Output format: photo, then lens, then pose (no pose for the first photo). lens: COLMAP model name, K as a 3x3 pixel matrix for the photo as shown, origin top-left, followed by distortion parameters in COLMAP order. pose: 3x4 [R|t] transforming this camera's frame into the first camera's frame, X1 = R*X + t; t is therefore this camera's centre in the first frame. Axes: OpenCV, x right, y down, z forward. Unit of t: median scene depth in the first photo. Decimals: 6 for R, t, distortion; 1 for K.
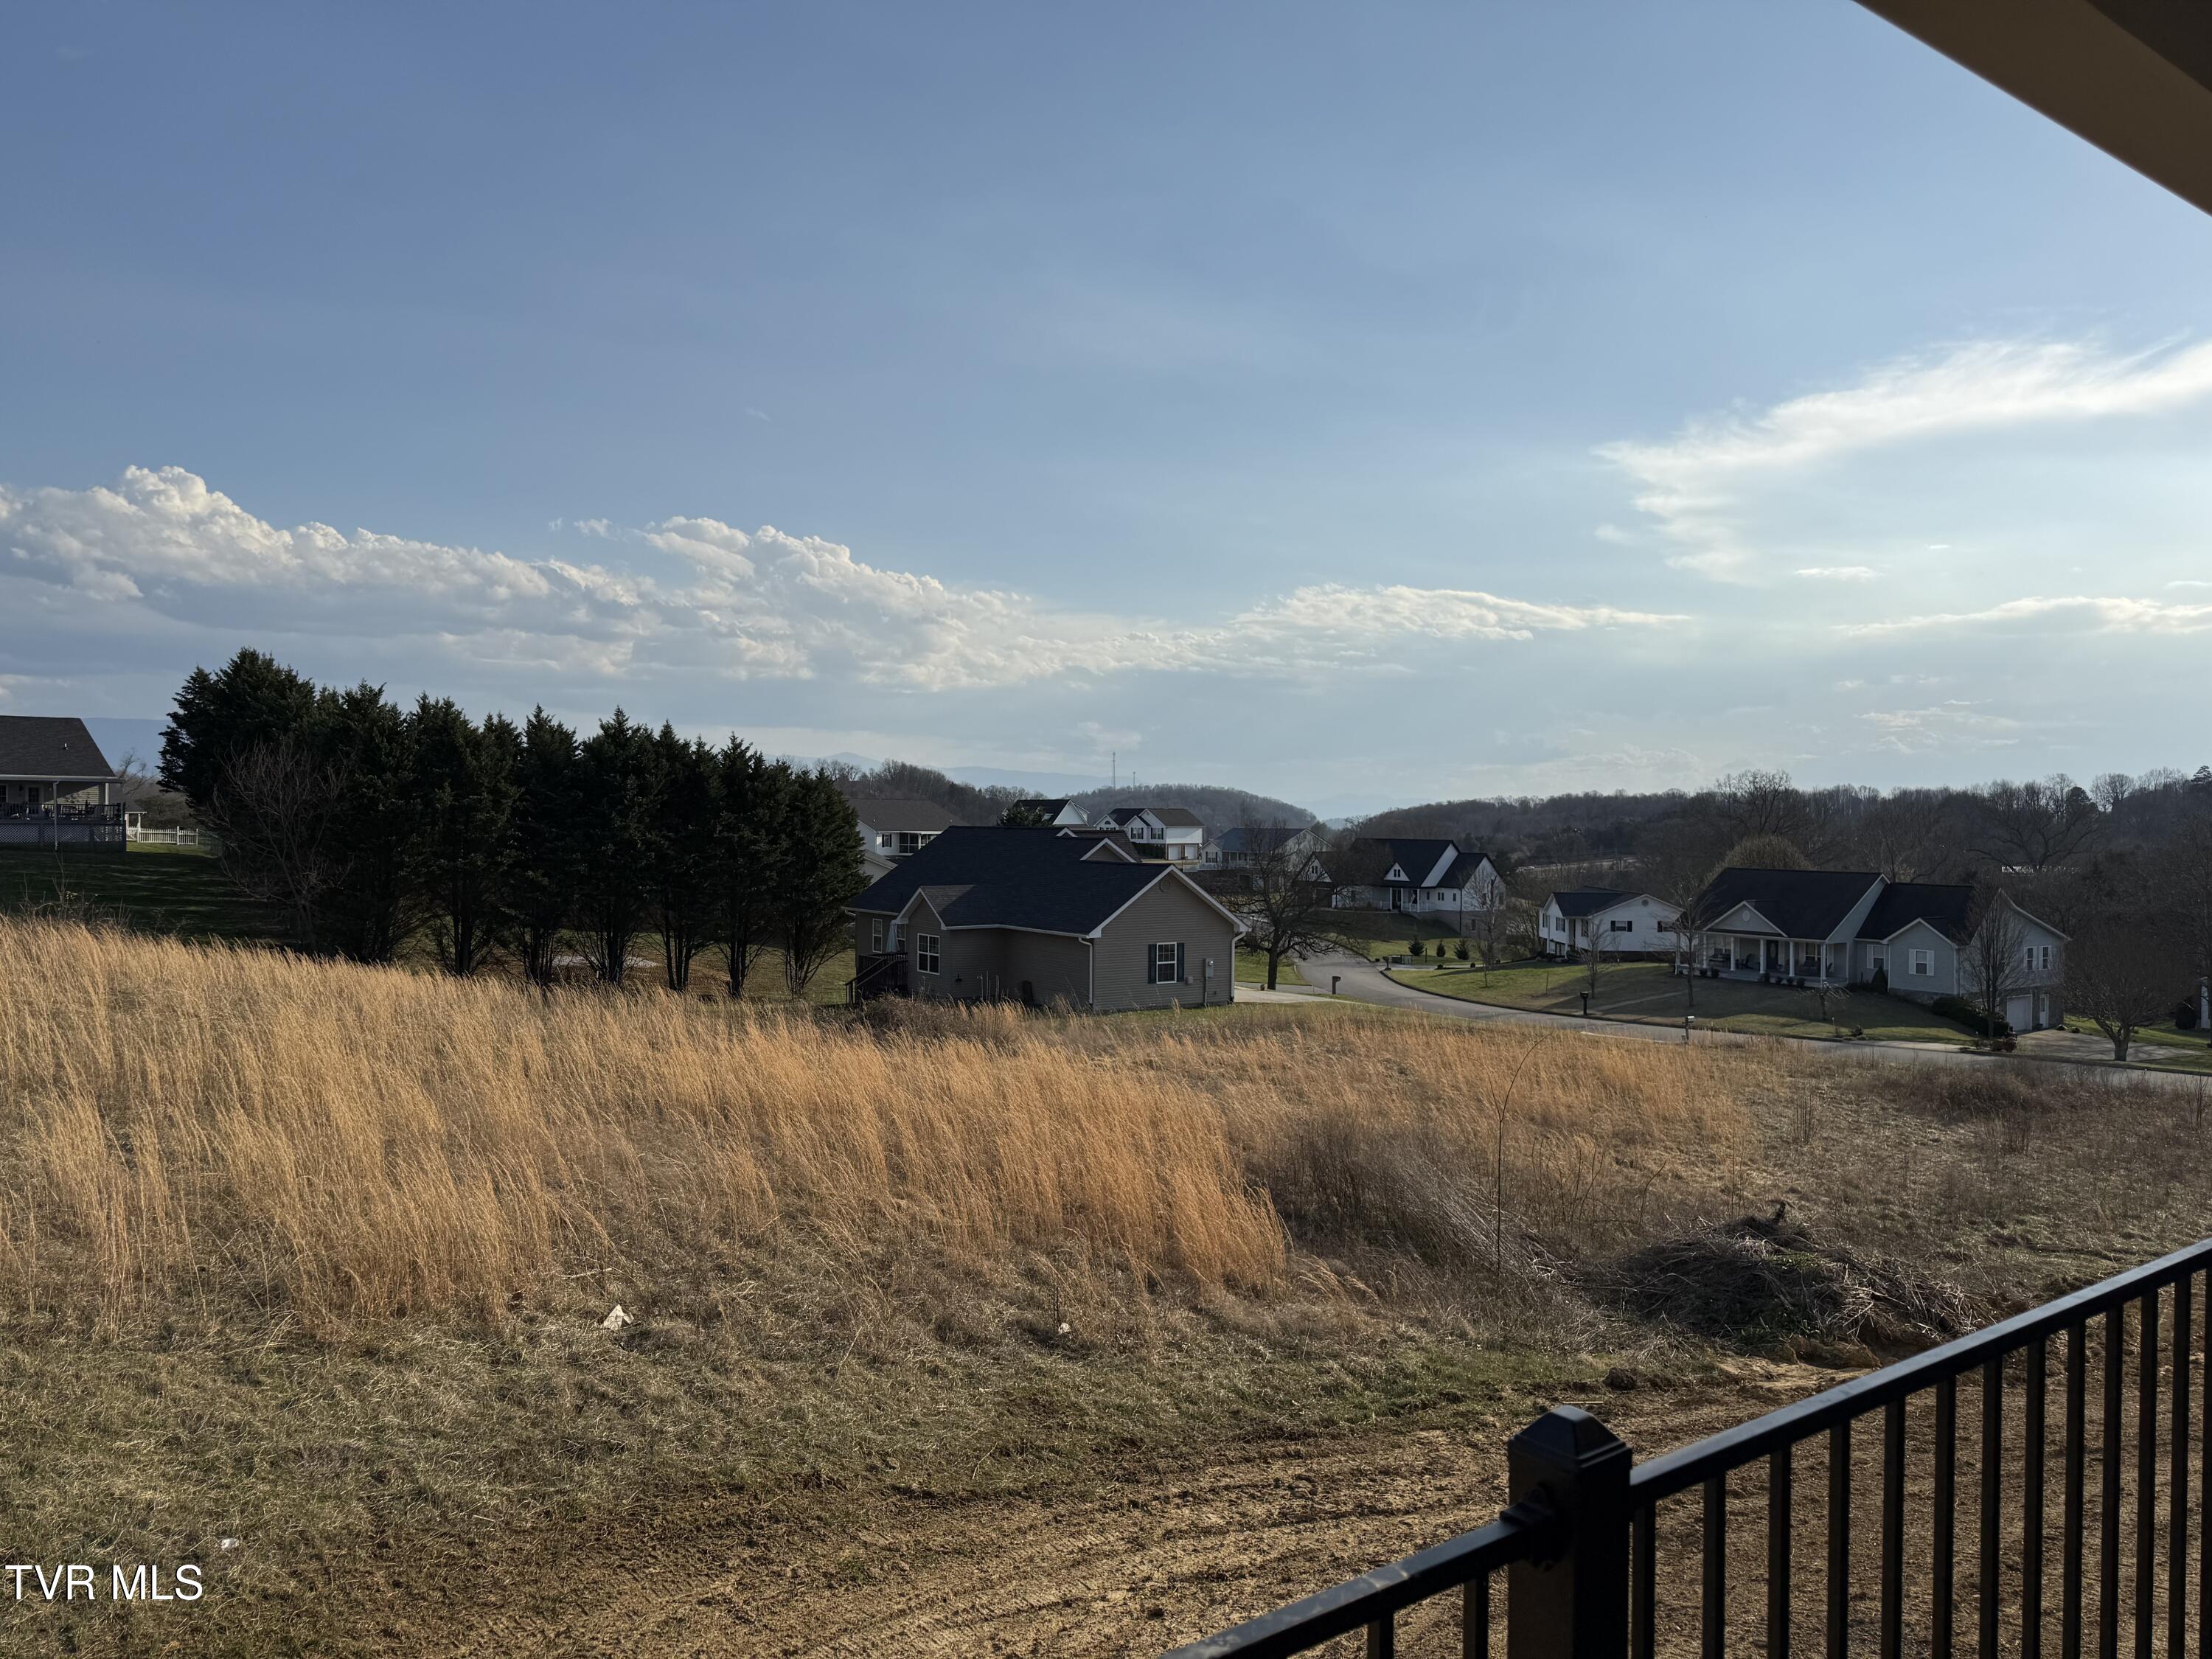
lens RADIAL K [[1552.1, 0, 1087.1], [0, 1552.1, 831.5], [0, 0, 1]] dist [0.062279, -0.069922]
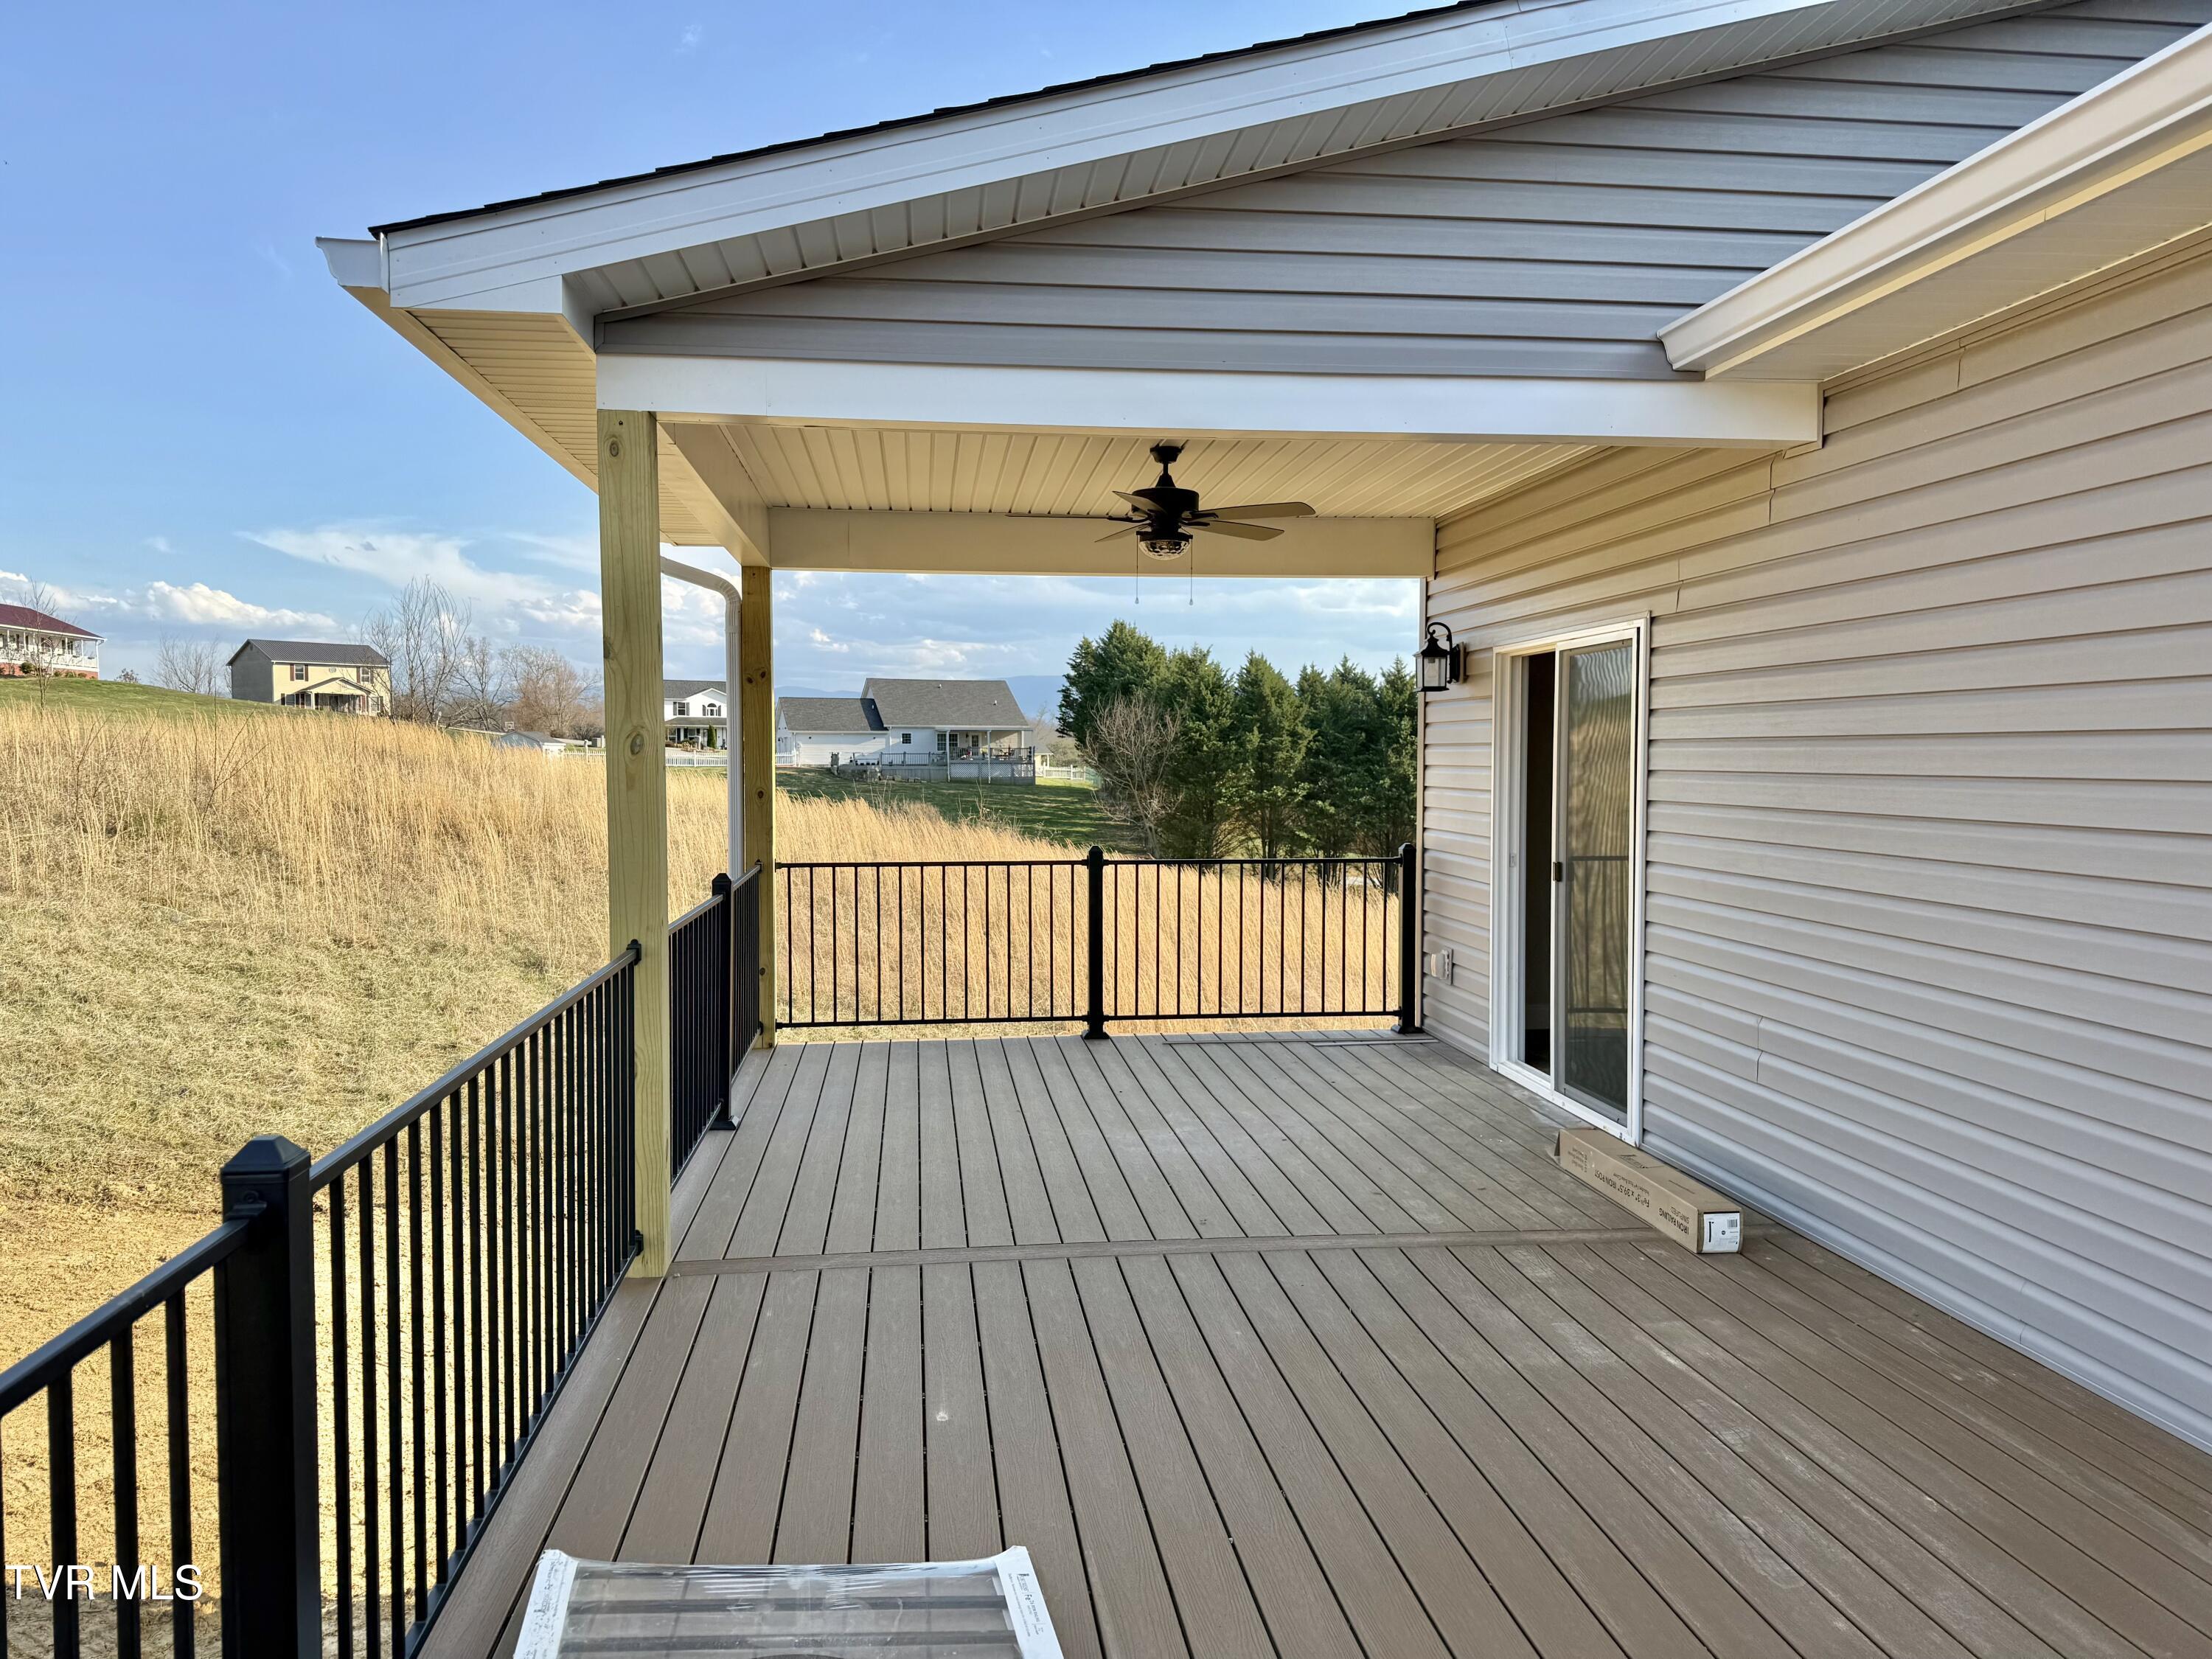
lens RADIAL K [[1552.1, 0, 1091.5], [0, 1552.1, 835.0], [0, 0, 1]] dist [0.062279, -0.069922]
pose [[0.867353, 0.019735, -0.497302, 0.073473], [0.000959, 0.999145, 0.041322, 0.002079], [0.497692, -0.036318, 0.866593, -0.094387]]
